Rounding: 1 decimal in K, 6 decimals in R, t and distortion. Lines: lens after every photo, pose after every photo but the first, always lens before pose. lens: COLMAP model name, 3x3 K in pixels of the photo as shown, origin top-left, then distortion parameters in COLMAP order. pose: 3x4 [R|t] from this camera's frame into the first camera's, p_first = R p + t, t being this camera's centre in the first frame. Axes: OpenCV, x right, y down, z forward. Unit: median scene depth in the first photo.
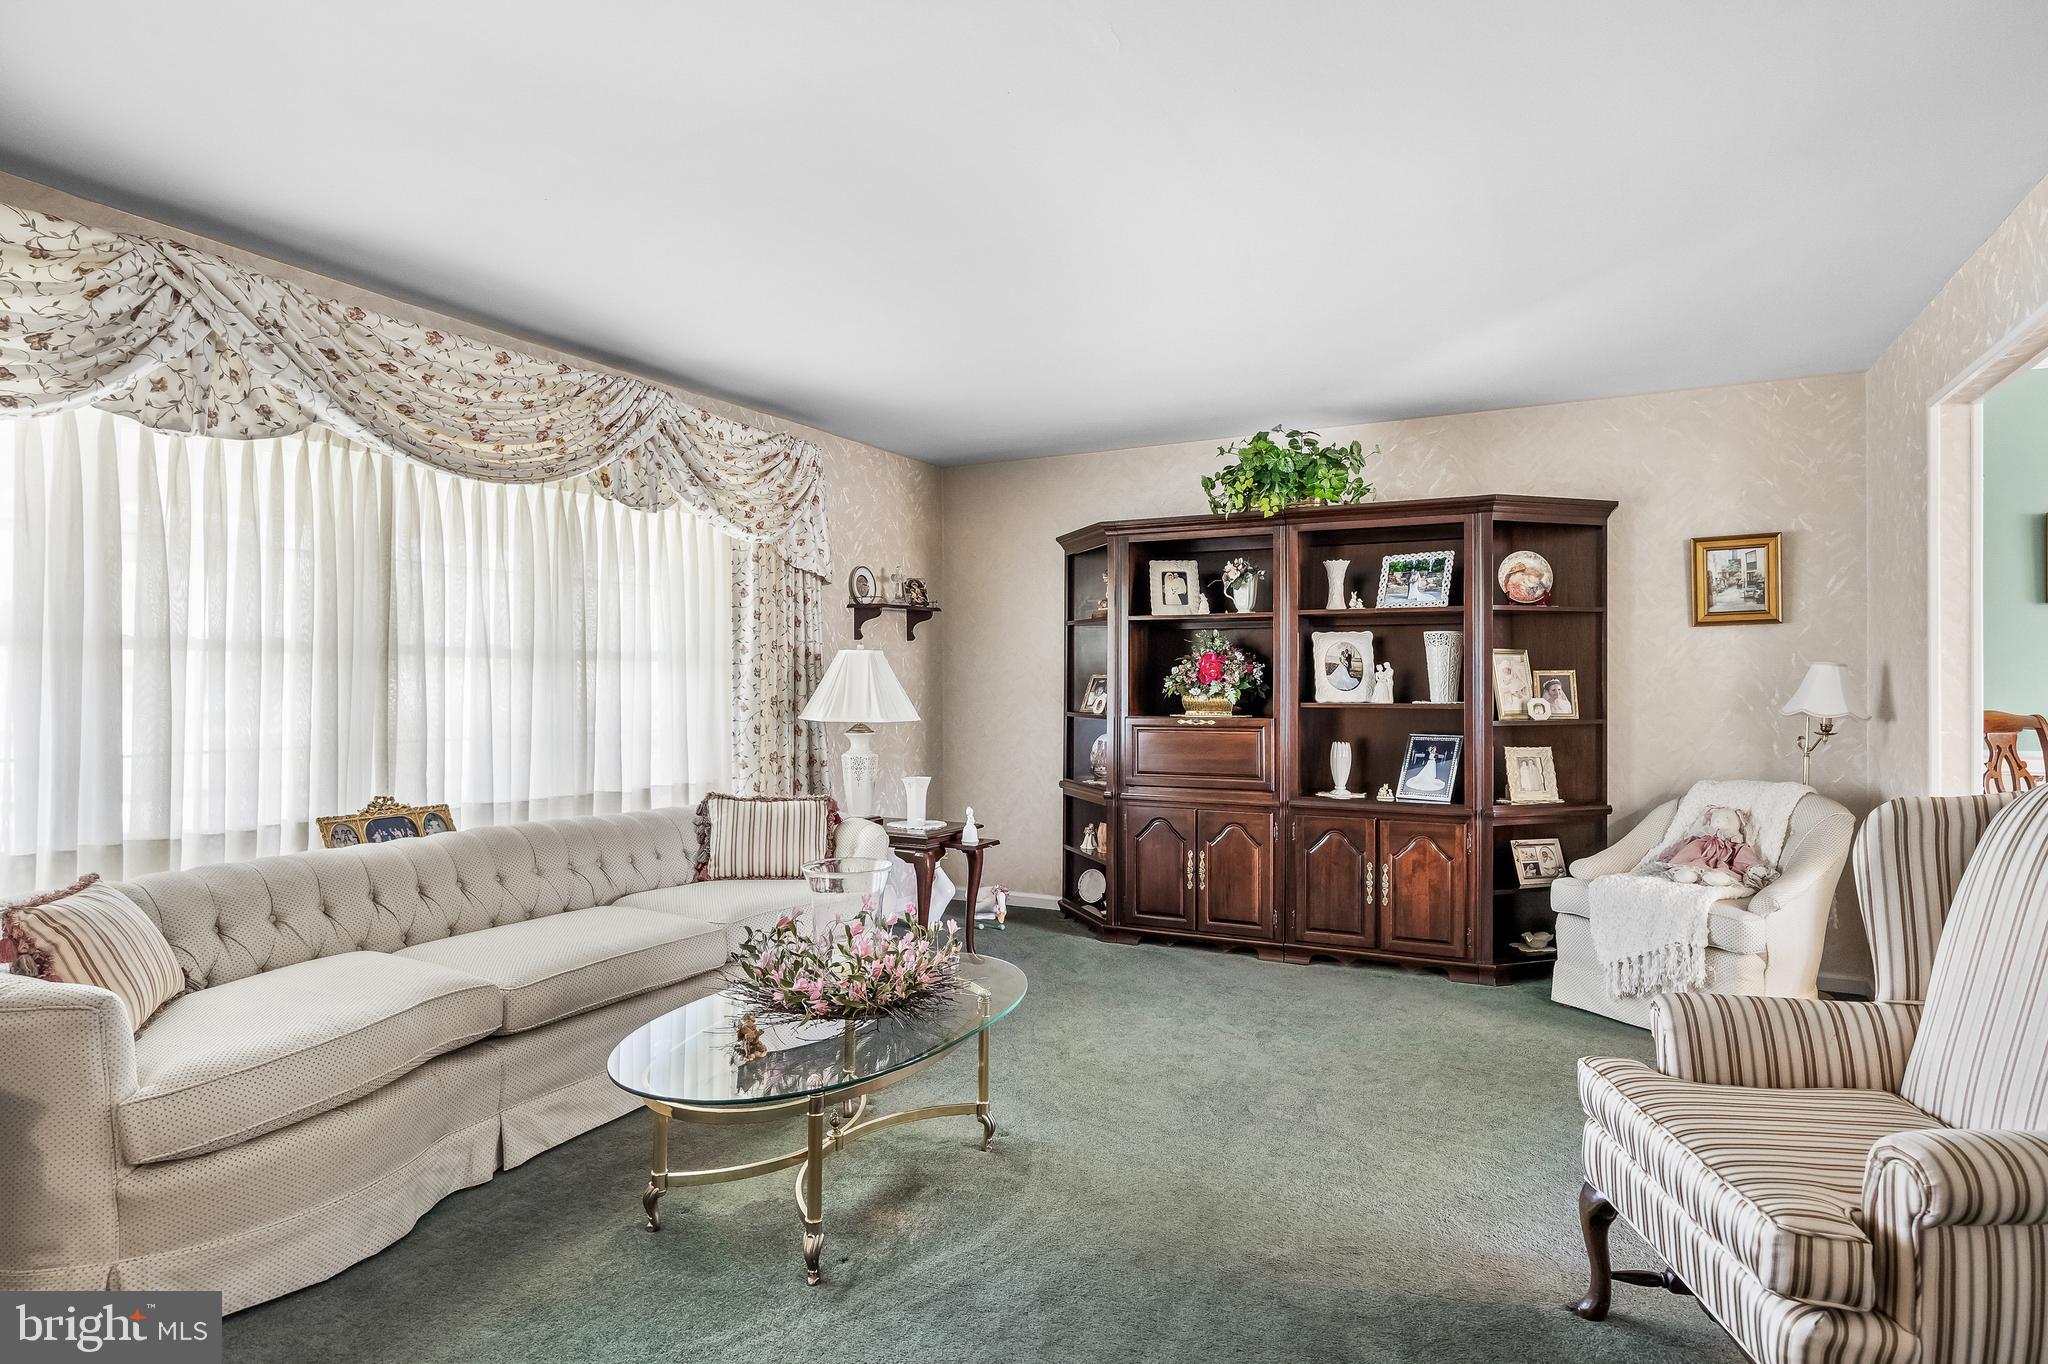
lens RADIAL K [[1145.4, 0, 1020.9], [0, 1145.4, 645.0], [0, 0, 1]] dist [-0.000136, 0.000417]
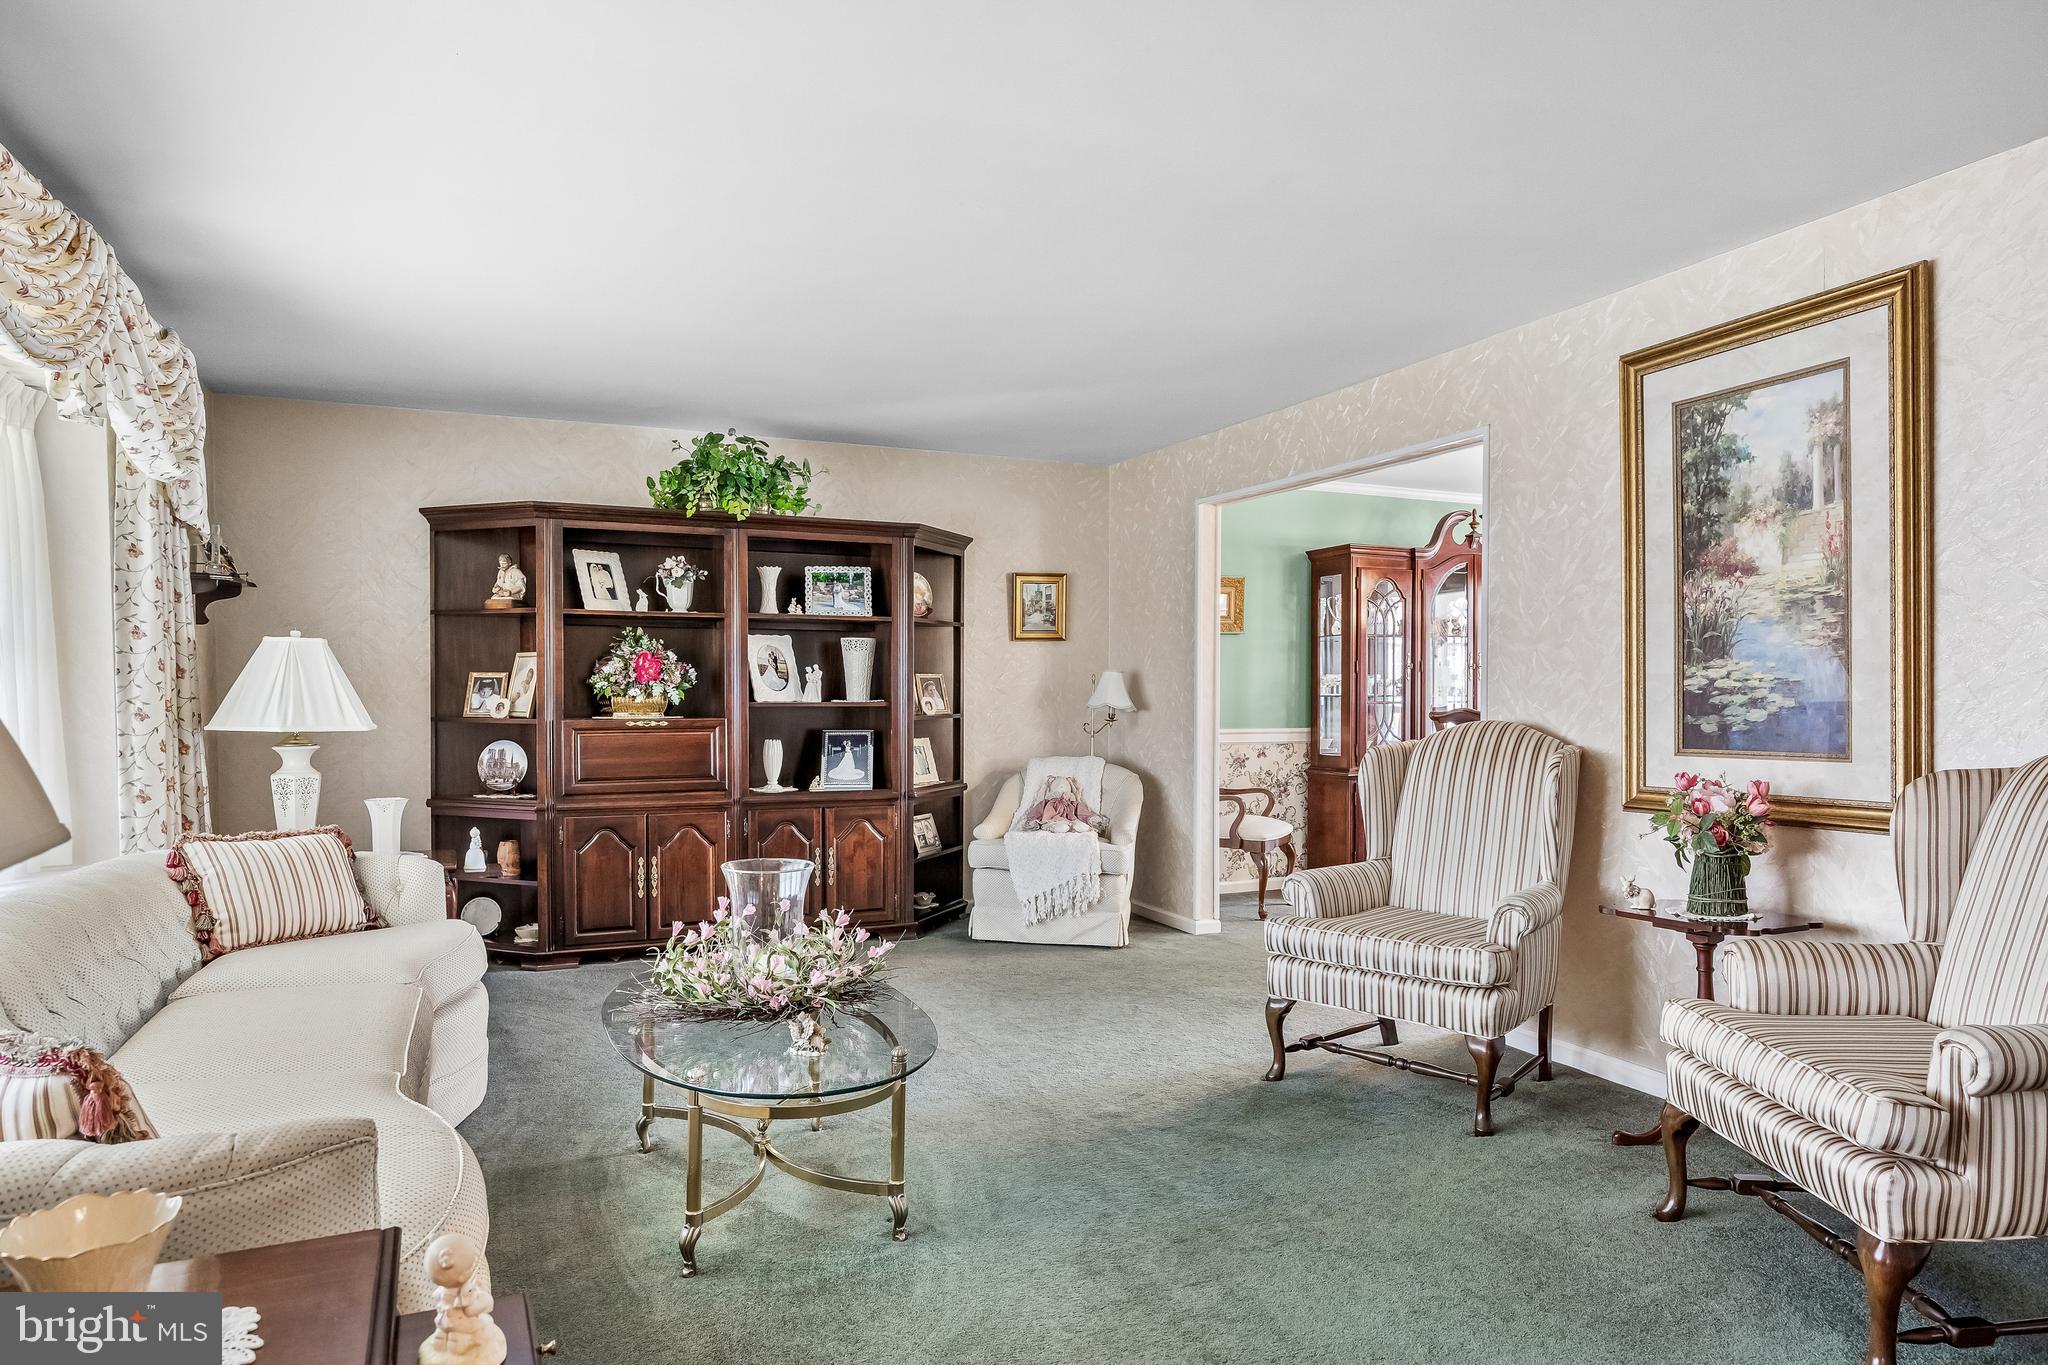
lens RADIAL K [[1291.1, 0, 1024.0], [0, 1291.1, 682.5], [0, 0, 1]] dist [0.001042, -0.000166]
pose [[0.610401, 0.004317, 0.792081, -0.531785], [-0.027693, 0.999490, 0.015894, 0.007024], [-0.791608, -0.031637, 0.610209, 0.094145]]
